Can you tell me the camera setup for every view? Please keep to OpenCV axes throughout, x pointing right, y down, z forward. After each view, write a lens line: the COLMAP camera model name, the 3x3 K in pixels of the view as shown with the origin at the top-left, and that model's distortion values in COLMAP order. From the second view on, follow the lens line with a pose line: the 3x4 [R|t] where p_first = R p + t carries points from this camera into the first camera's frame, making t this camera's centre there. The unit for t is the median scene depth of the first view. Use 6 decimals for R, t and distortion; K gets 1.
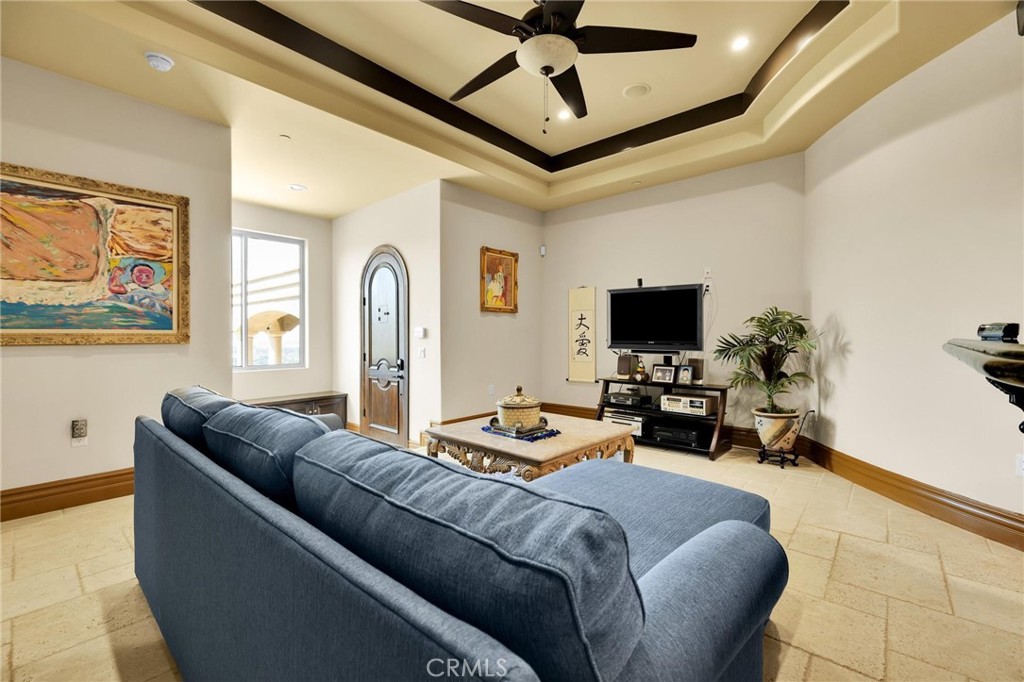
lens RADIAL K [[436.0, 0, 519.5], [0, 436.0, 337.0], [0, 0, 1]] dist [-0.000342, -0.000035]
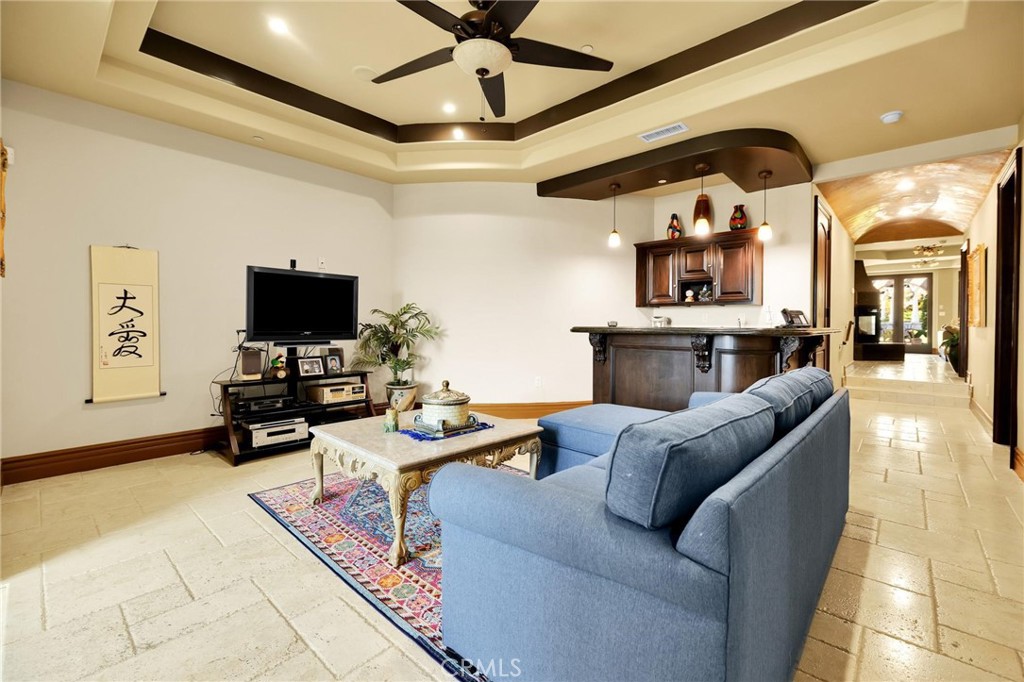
lens RADIAL K [[436.0, 0, 519.8], [0, 436.0, 333.6], [0, 0, 1]] dist [-0.000342, -0.000035]
pose [[0.015755, -0.019459, 0.999687, -0.587874], [0.002187, 0.999809, 0.019427, -0.002437], [-0.999873, 0.001880, 0.015795, 0.535257]]
